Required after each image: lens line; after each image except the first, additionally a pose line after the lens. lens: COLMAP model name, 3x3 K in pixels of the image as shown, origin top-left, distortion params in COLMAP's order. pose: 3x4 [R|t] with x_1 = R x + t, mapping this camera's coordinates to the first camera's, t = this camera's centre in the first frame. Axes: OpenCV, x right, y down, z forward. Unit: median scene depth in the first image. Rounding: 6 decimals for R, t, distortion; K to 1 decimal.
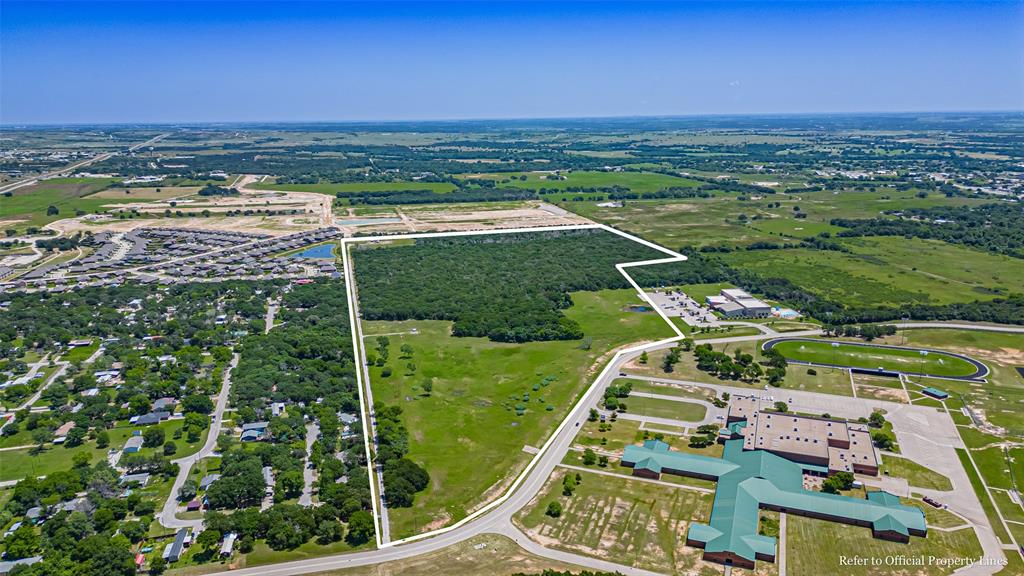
lens RADIAL K [[716.5, 0, 507.4], [0, 716.5, 288.9], [0, 0, 1]] dist [0.078558, -0.090209]
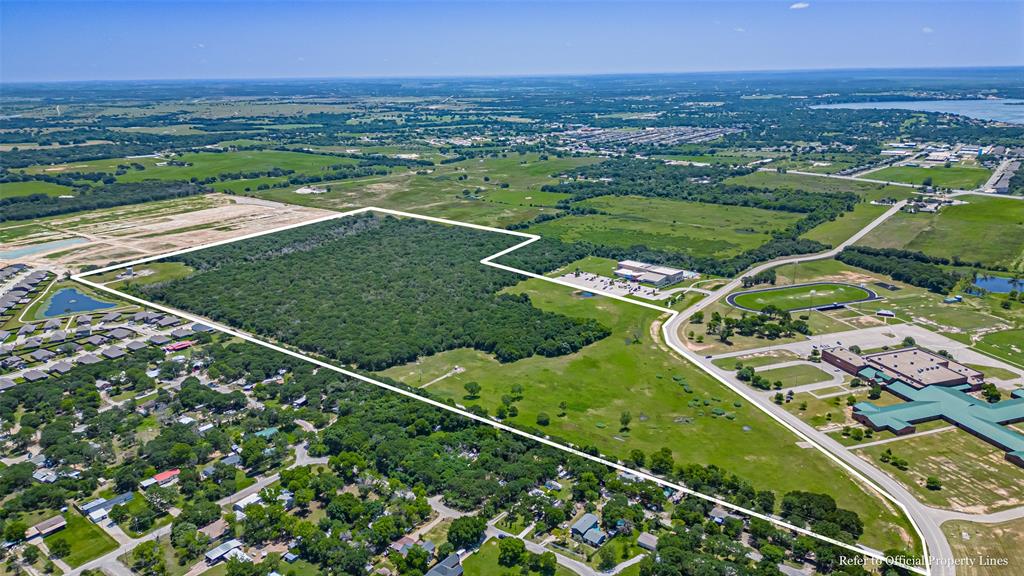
lens RADIAL K [[716.5, 0, 507.4], [0, 716.5, 288.9], [0, 0, 1]] dist [0.078558, -0.090209]
pose [[0.774792, -0.184387, 0.604731, -0.577244], [0.156304, 0.982697, 0.099373, -0.109572], [-0.612591, 0.017528, 0.790206, 0.278024]]
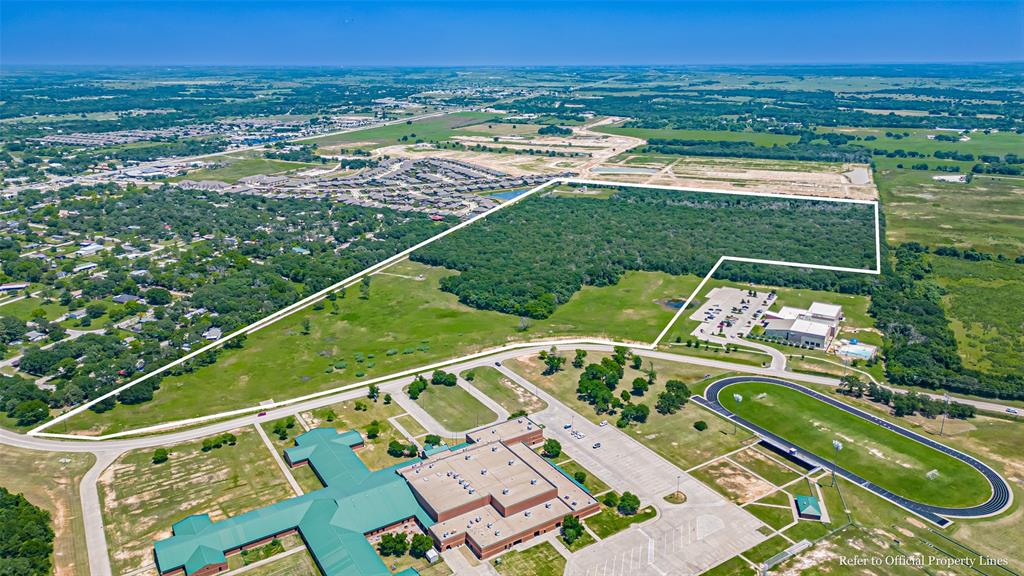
lens RADIAL K [[716.5, 0, 507.4], [0, 716.5, 288.9], [0, 0, 1]] dist [0.078558, -0.090209]
pose [[0.800473, 0.190275, -0.568365, 0.533567], [-0.147715, 0.981650, 0.120594, -0.063314], [0.580881, -0.012576, 0.813891, 0.250201]]
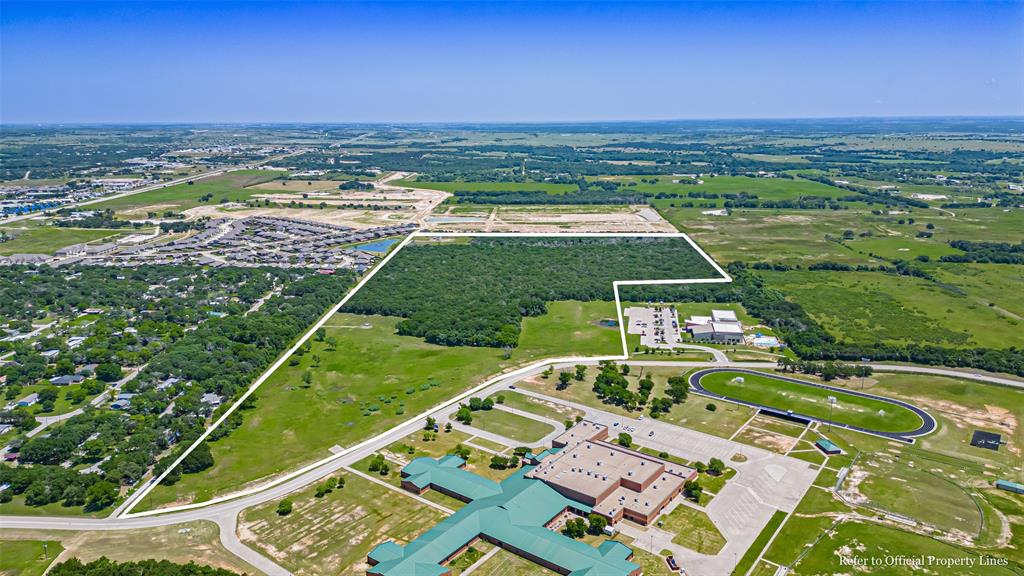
lens RADIAL K [[716.5, 0, 507.4], [0, 716.5, 288.9], [0, 0, 1]] dist [0.078558, -0.090209]
pose [[0.960439, 0.071109, -0.269260, 0.335466], [-0.071296, 0.997414, 0.009097, -0.017892], [0.269211, 0.010460, 0.963024, 0.054686]]
